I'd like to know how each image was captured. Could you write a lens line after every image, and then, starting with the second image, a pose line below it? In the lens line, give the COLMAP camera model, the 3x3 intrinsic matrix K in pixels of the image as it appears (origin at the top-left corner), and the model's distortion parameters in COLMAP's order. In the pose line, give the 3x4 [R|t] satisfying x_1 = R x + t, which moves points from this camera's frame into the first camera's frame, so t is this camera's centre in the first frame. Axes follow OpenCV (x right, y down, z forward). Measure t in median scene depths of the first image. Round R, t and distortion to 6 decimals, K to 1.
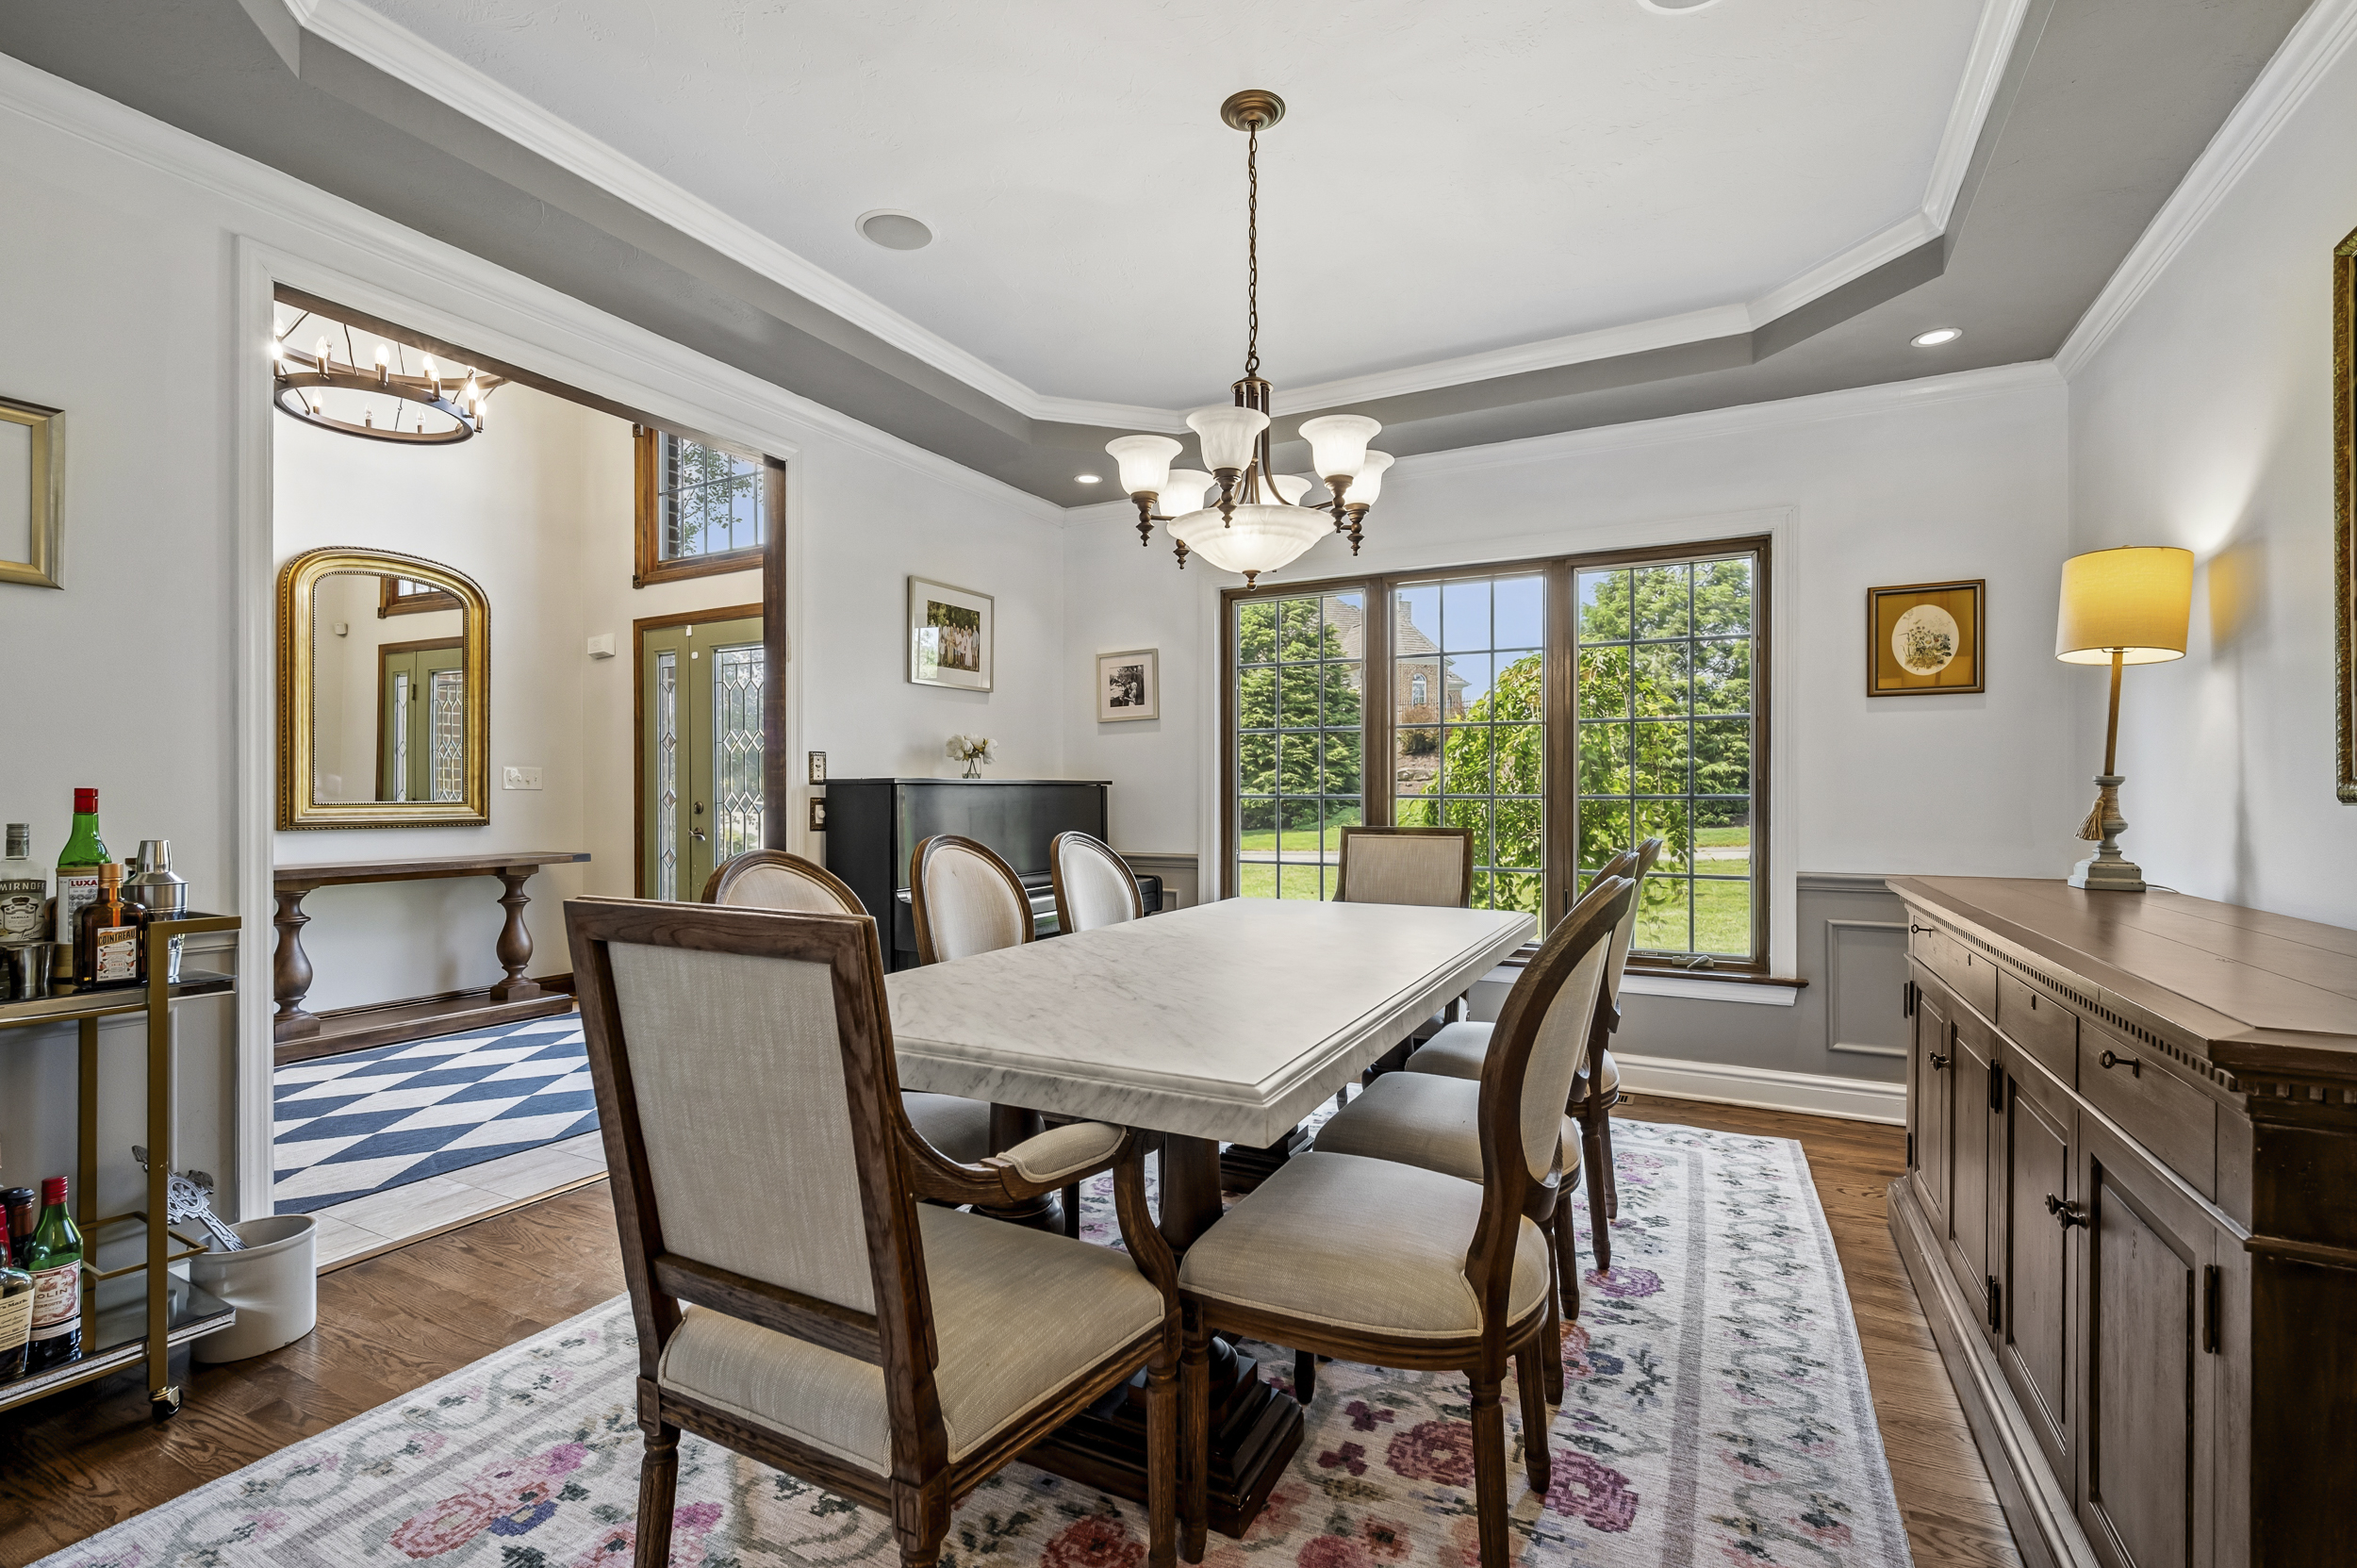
lens RADIAL K [[1022.3, 0, 1176.0], [0, 1022.3, 797.1], [0, 0, 1]] dist [-0.001983, 0.000317]
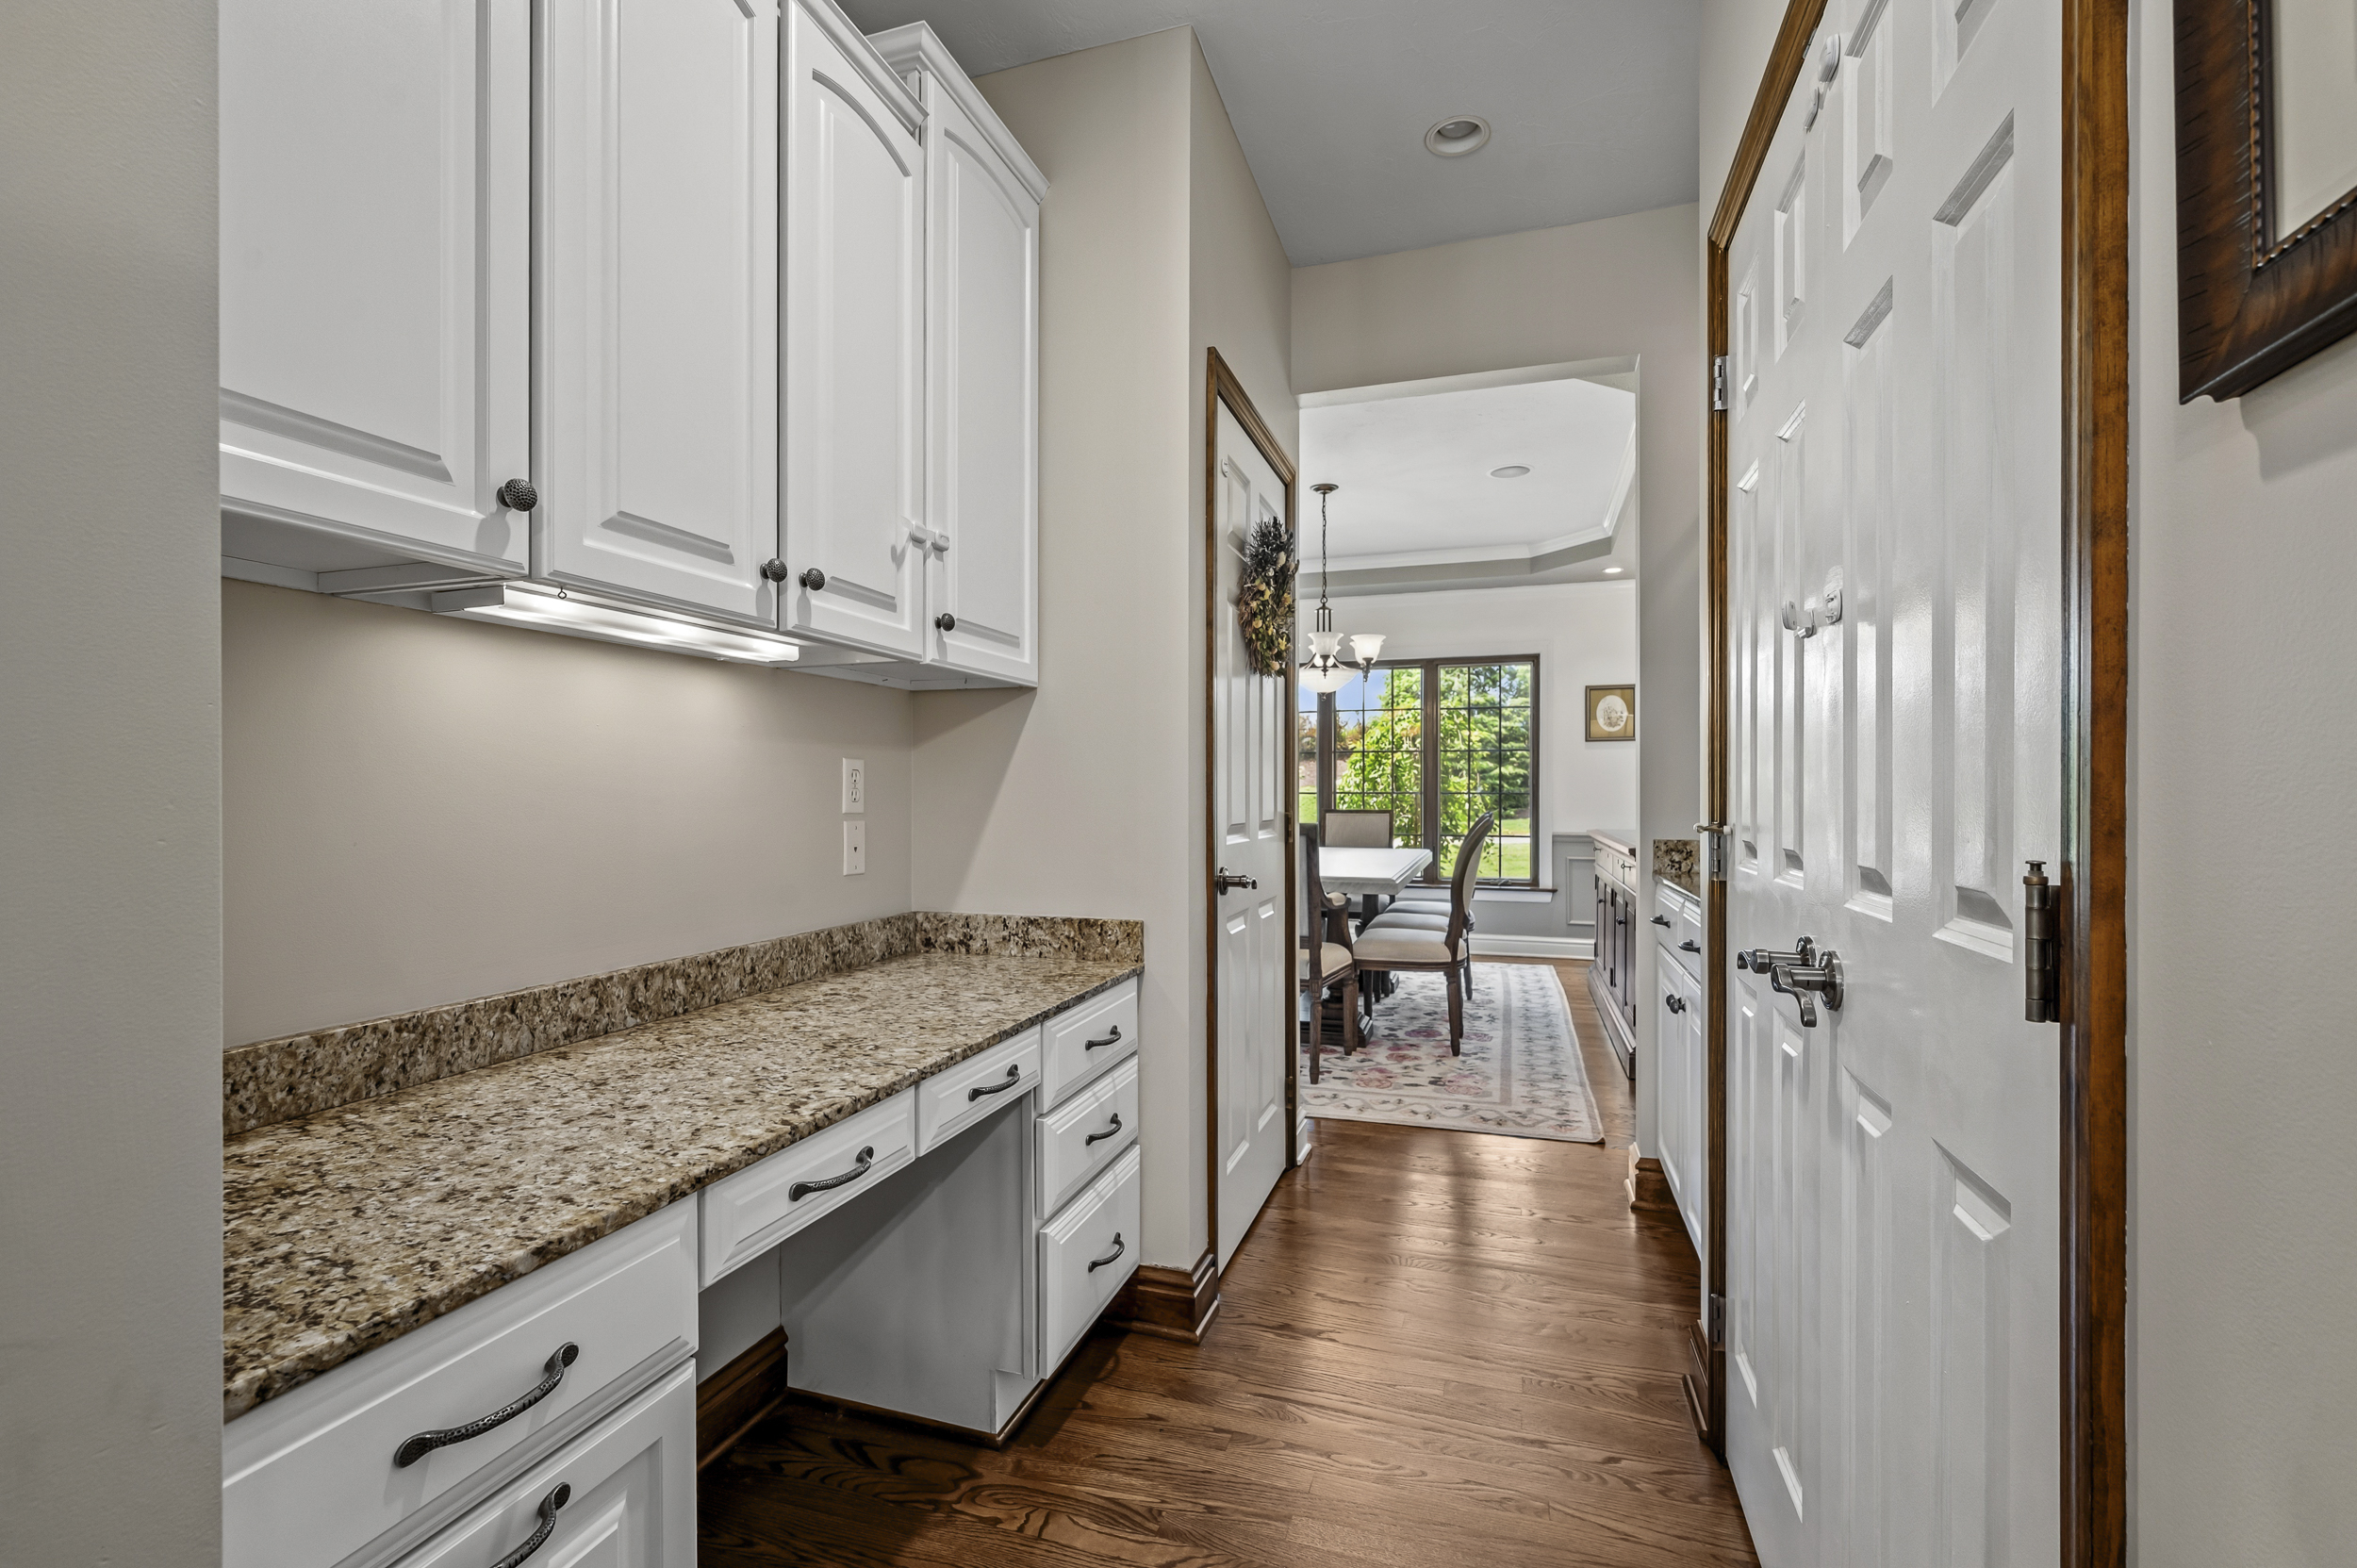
lens RADIAL K [[1022.3, 0, 1181.8], [0, 1022.3, 787.6], [0, 0, 1]] dist [-0.001983, 0.000317]
pose [[0.983225, 0.002161, 0.182384, -0.430914], [-0.000787, 0.999971, -0.007604, 0.003840], [-0.182395, 0.007333, 0.983198, -0.768940]]
